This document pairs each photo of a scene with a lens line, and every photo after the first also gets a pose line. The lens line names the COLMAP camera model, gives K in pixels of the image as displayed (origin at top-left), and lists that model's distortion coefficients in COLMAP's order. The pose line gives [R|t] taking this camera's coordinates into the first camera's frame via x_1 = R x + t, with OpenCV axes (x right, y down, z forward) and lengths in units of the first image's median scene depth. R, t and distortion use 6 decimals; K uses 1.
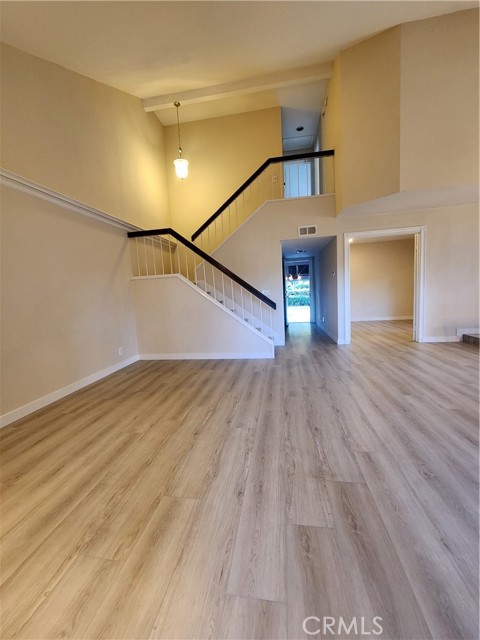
lens RADIAL K [[260.1, 0, 236.6], [0, 260.1, 318.5], [0, 0, 1]] dist [-0.002980, -0.000346]
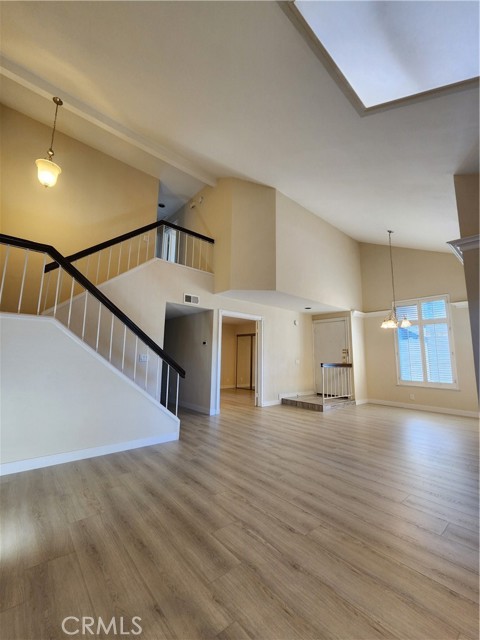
lens RADIAL K [[260.1, 0, 236.6], [0, 260.1, 318.5], [0, 0, 1]] dist [-0.002980, -0.000346]
pose [[0.637589, 0.184021, 0.748075, -0.566827], [0.020226, 0.966718, -0.255045, -0.001923], [-0.770111, 0.177744, 0.612647, 0.392962]]
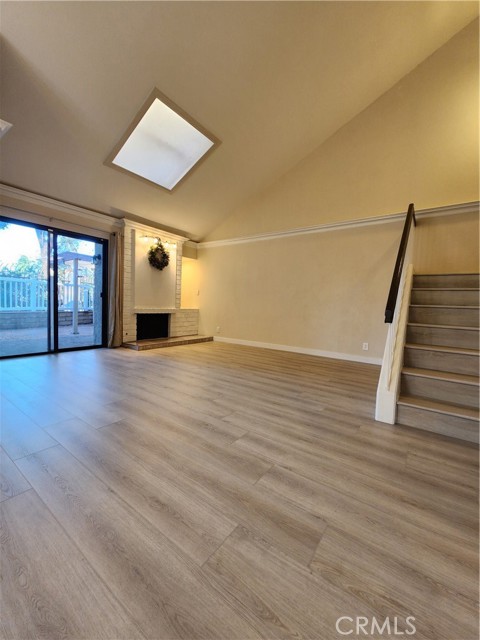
lens RADIAL K [[260.1, 0, 236.6], [0, 260.1, 318.5], [0, 0, 1]] dist [-0.002980, -0.000346]
pose [[-0.442466, 0.089802, -0.892277, 0.925501], [-0.102525, 0.983384, 0.149812, -0.113928], [0.890905, 0.157768, -0.425907, 1.271615]]
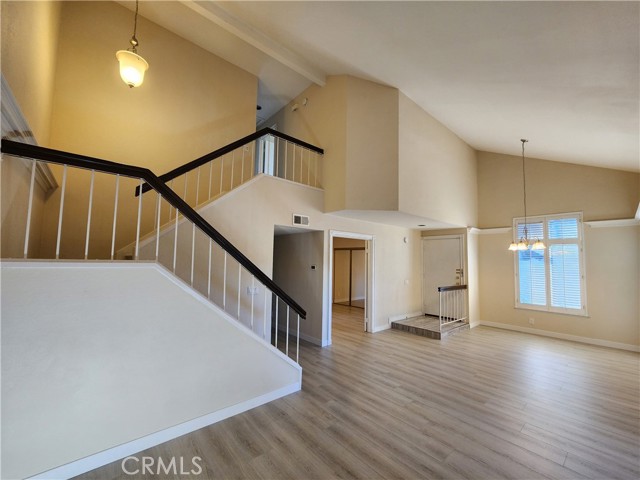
lens RADIAL K [[260.1, 0, 320.3], [0, 260.1, 242.9], [0, 0, 1]] dist [-0.002980, -0.000346]
pose [[0.631180, 0.120824, 0.766168, -0.565627], [0.023204, 0.984409, -0.174356, -0.158459], [-0.775289, 0.127828, 0.618536, 0.626649]]
